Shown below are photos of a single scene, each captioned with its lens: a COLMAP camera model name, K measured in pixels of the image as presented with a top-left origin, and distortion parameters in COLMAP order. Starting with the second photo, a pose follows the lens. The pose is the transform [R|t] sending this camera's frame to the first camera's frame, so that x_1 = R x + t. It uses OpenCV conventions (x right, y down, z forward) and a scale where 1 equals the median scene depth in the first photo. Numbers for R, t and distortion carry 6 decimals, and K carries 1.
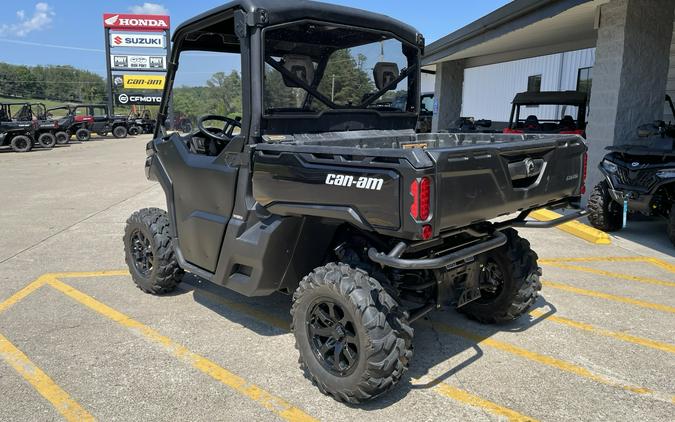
lens RADIAL K [[532.6, 0, 337.5], [0, 532.6, 211.0], [0, 0, 1]] dist [0.008274, -0.008698]
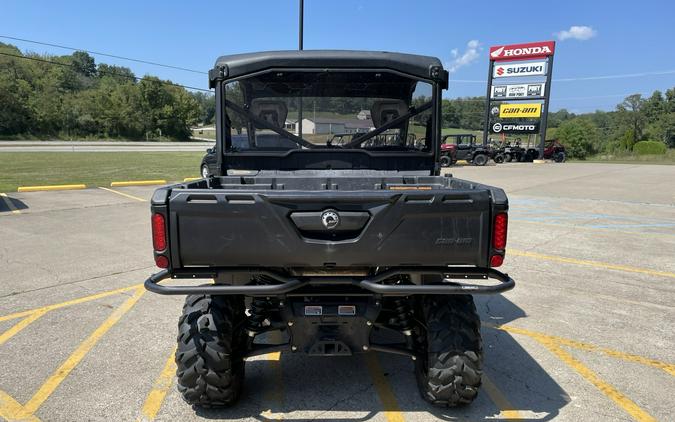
lens RADIAL K [[536.8, 0, 336.0], [0, 536.8, 232.3], [0, 0, 1]] dist [0.030553, -0.001333]
pose [[0.710077, 0.125187, -0.692907, 0.127587], [-0.132879, 0.990211, 0.042729, -0.012607], [0.691473, 0.061732, 0.719760, 0.043992]]
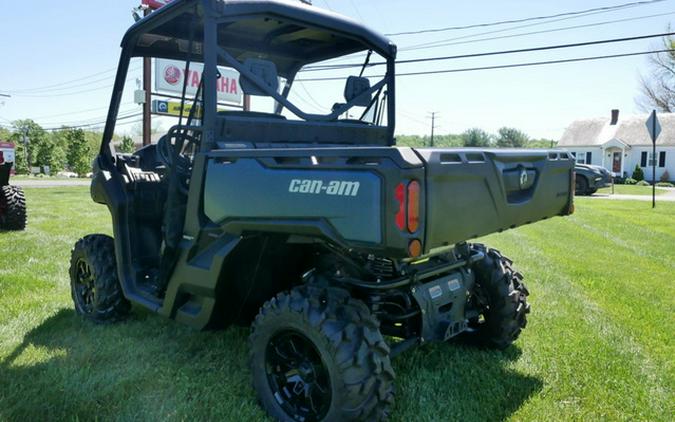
lens RADIAL K [[516.8, 0, 337.5], [0, 516.8, 211.0], [0, 0, 1]] dist [-0.003760, -0.002468]
pose [[0.998133, 0.004297, 0.060919, 0.000493], [0.000183, 0.997306, -0.073347, 0.004585], [-0.061070, 0.073221, 0.995444, 0.024037]]
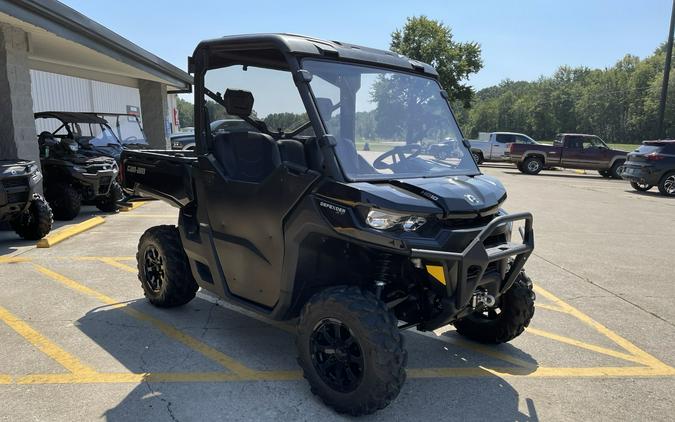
lens RADIAL K [[516.8, 0, 337.5], [0, 516.8, 211.0], [0, 0, 1]] dist [-0.003760, -0.002468]
pose [[-0.998488, -0.028927, 0.046739, -0.027347], [-0.011355, 0.940529, 0.339522, -0.070654], [-0.053781, 0.338478, -0.939436, 0.357831]]
